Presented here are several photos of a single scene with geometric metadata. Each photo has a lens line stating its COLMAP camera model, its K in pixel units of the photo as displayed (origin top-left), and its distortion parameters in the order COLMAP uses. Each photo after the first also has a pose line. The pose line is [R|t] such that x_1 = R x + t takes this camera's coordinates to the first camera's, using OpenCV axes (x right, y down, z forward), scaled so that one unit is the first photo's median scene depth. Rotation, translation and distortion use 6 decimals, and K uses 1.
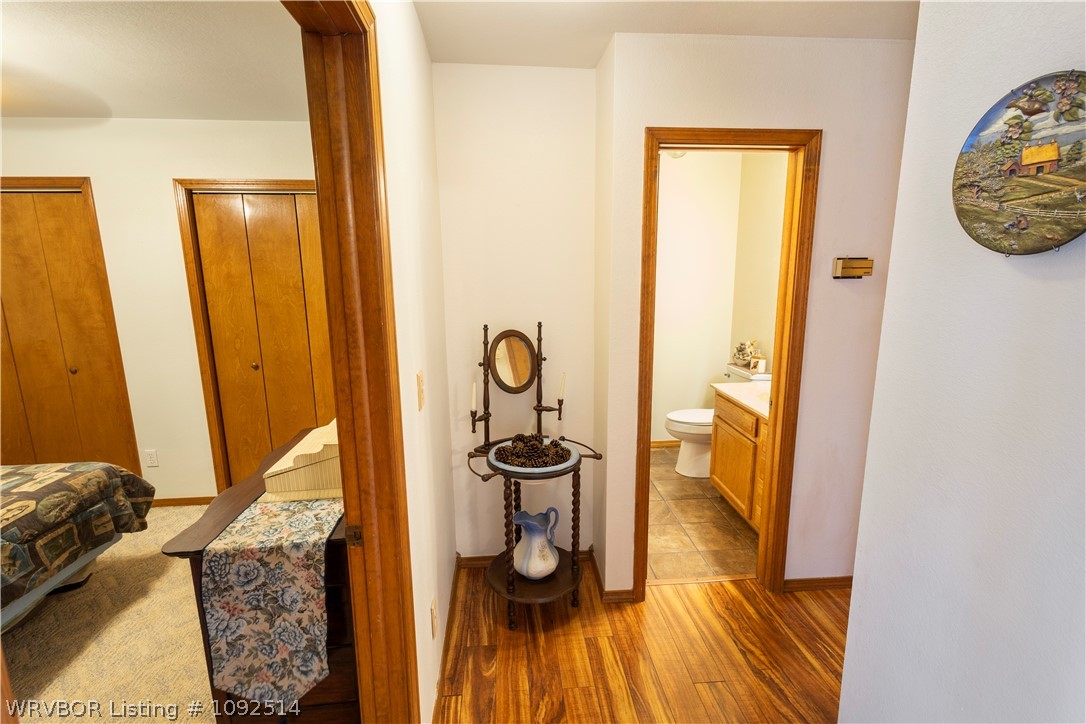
lens RADIAL K [[497.4, 0, 543.2], [0, 497.4, 360.5], [0, 0, 1]] dist [0.013366, -0.004373]
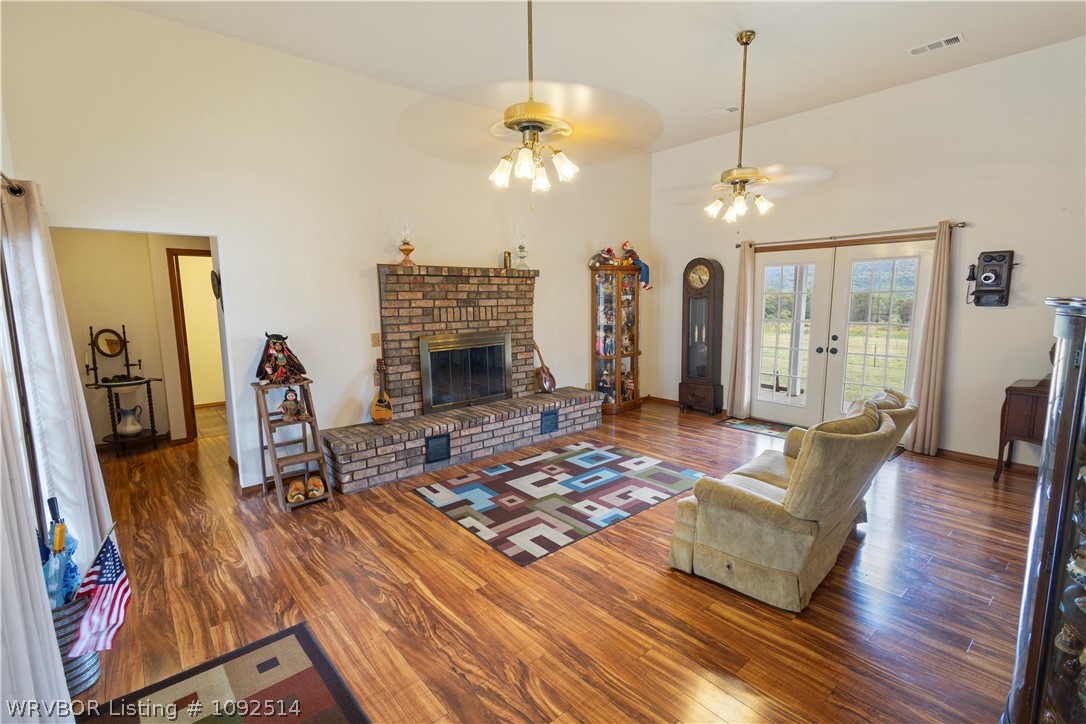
lens RADIAL K [[497.4, 0, 540.8], [0, 497.4, 364.3], [0, 0, 1]] dist [0.013366, -0.004373]
pose [[0.808269, -0.077001, 0.583757, 0.115832], [0.108478, 0.993915, -0.019096, 0.220672], [-0.578734, 0.078759, 0.811704, -1.208724]]
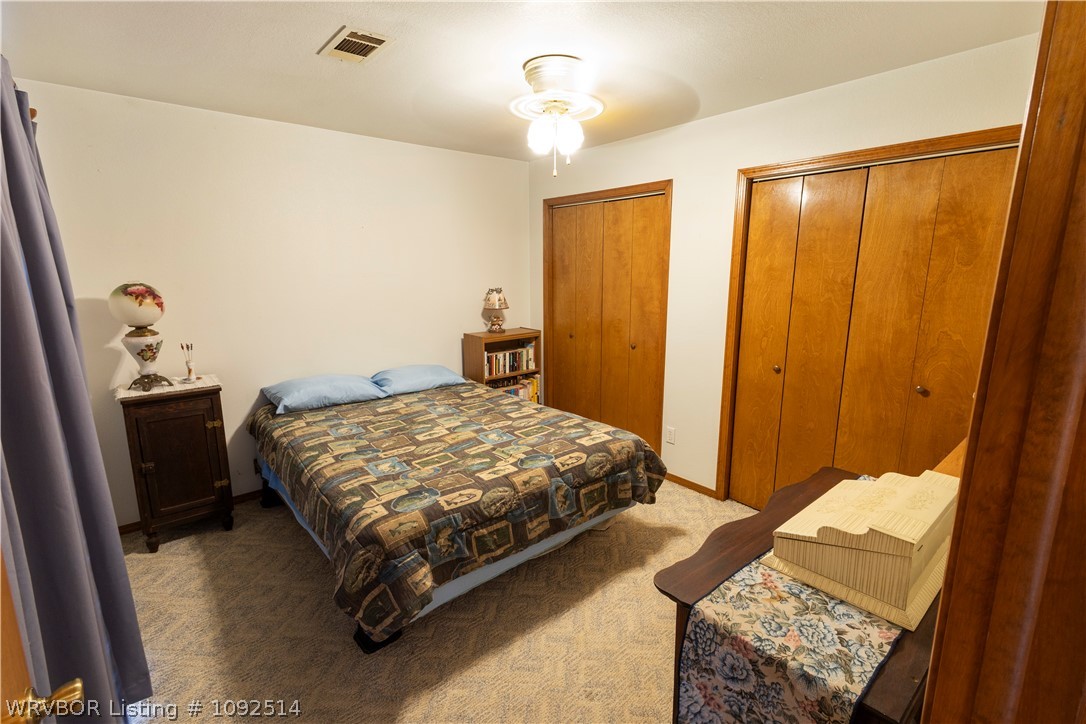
lens RADIAL K [[497.4, 0, 542.3], [0, 497.4, 363.8], [0, 0, 1]] dist [0.013366, -0.004373]
pose [[0.572358, 0.168595, -0.802485, -0.140338], [-0.153747, 0.983344, 0.096935, -0.029578], [0.805461, 0.067898, 0.588746, 0.180344]]
